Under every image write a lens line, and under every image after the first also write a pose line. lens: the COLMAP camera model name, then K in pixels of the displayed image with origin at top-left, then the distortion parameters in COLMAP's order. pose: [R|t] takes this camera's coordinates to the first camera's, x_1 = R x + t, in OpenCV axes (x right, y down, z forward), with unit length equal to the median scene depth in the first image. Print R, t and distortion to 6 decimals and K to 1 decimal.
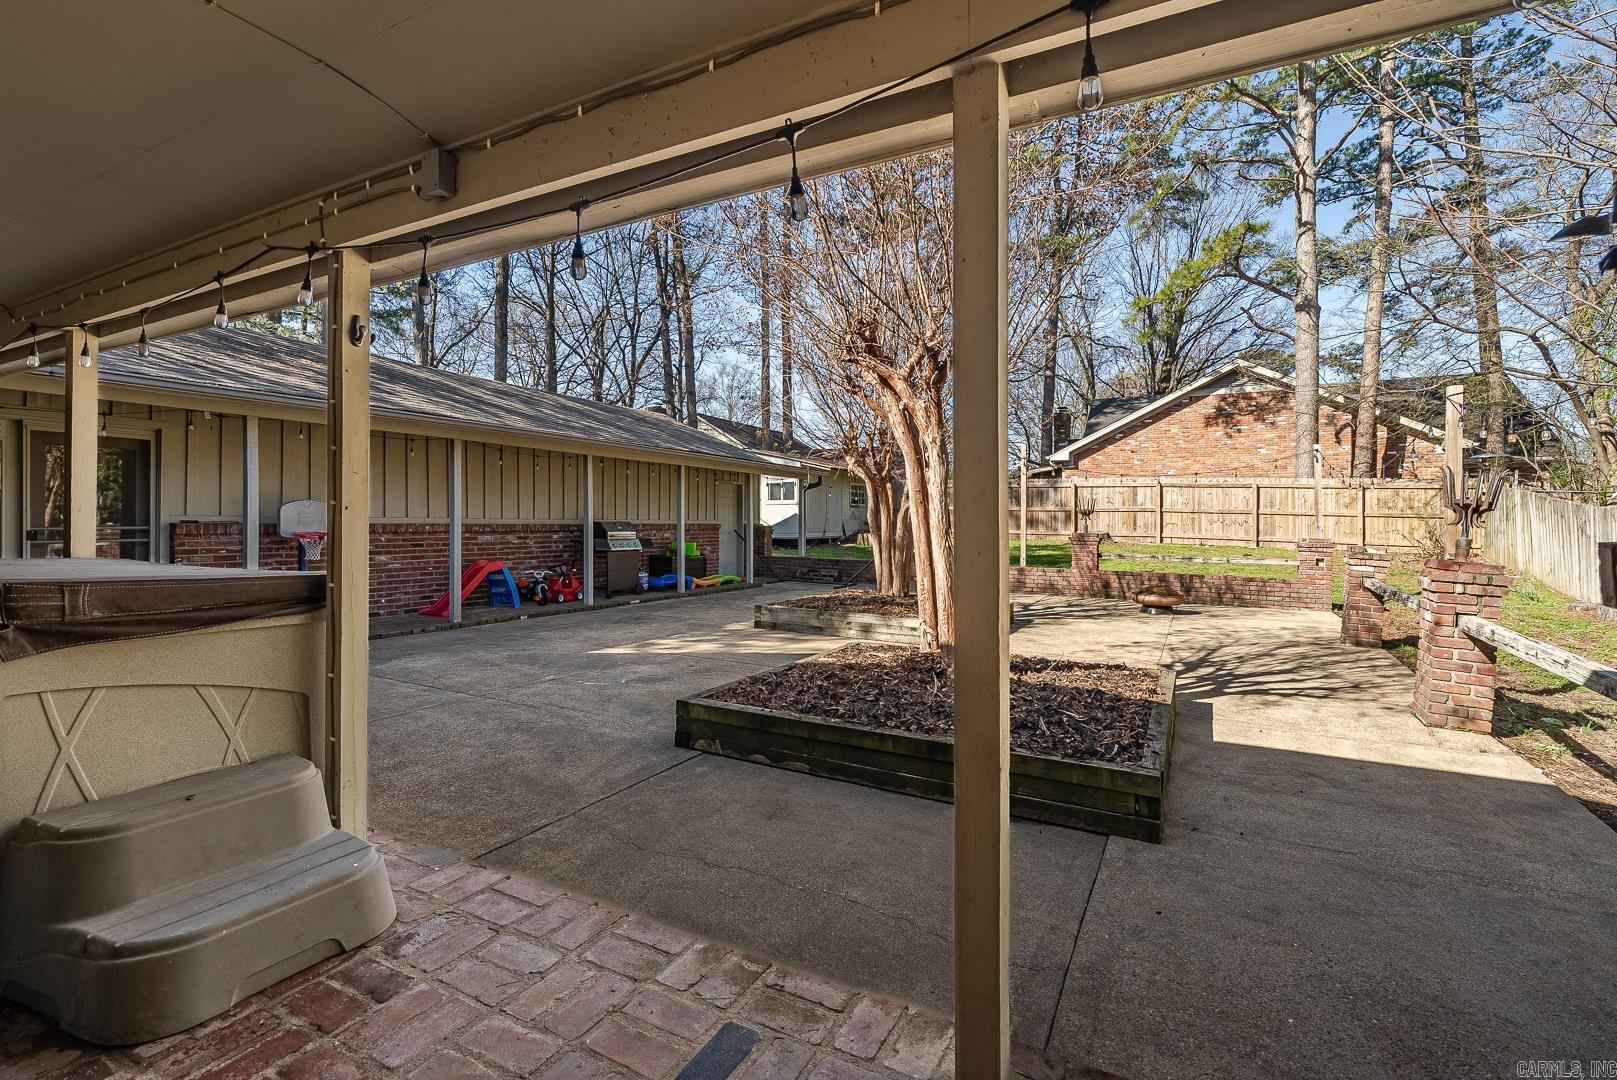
lens RADIAL K [[747.7, 0, 806.3], [0, 747.7, 532.7], [0, 0, 1]] dist [0.001040, 0.000074]
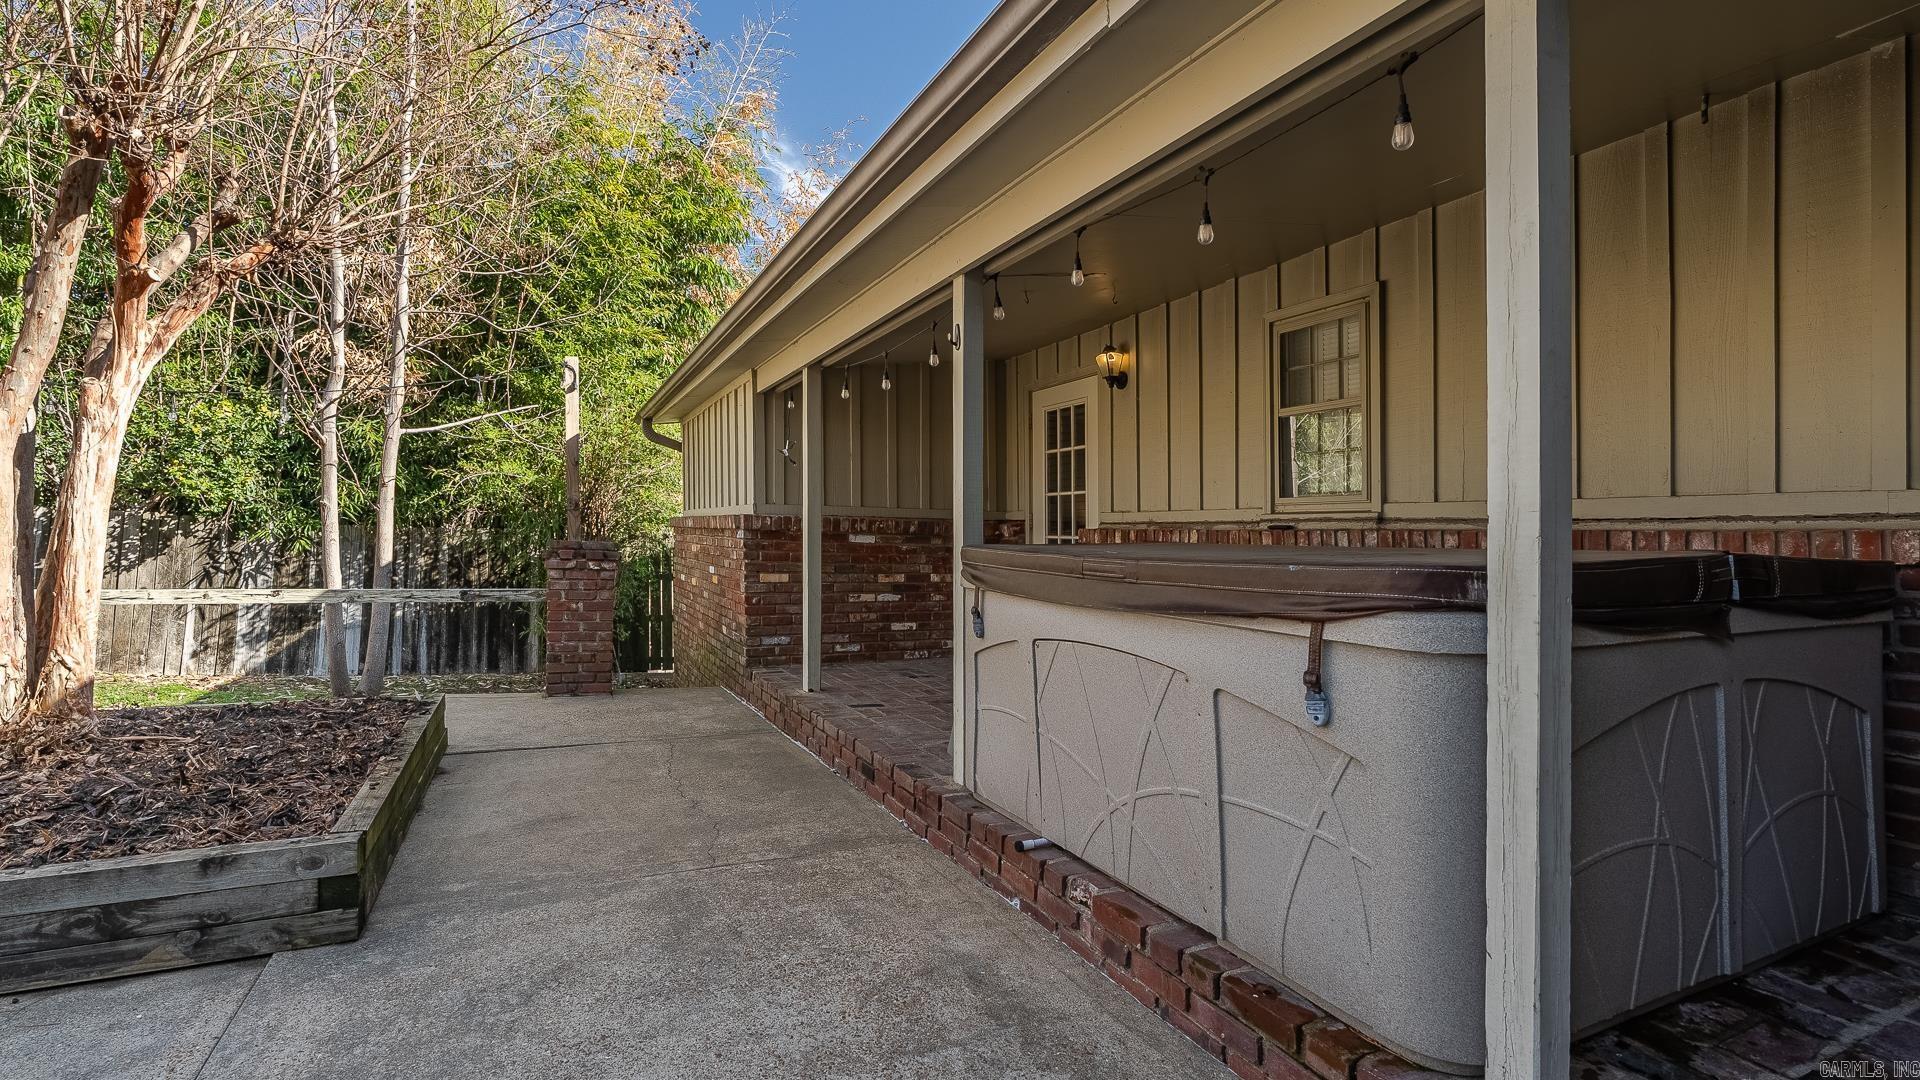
lens RADIAL K [[896.9, 0, 958.8], [0, 896.9, 534.6], [0, 0, 1]] dist [-0.000265, -0.000057]
pose [[-0.815687, -0.015437, 0.578287, -0.965215], [-0.011987, 0.999880, 0.009783, 0.020521], [-0.578369, 0.001048, -0.815774, 1.478155]]
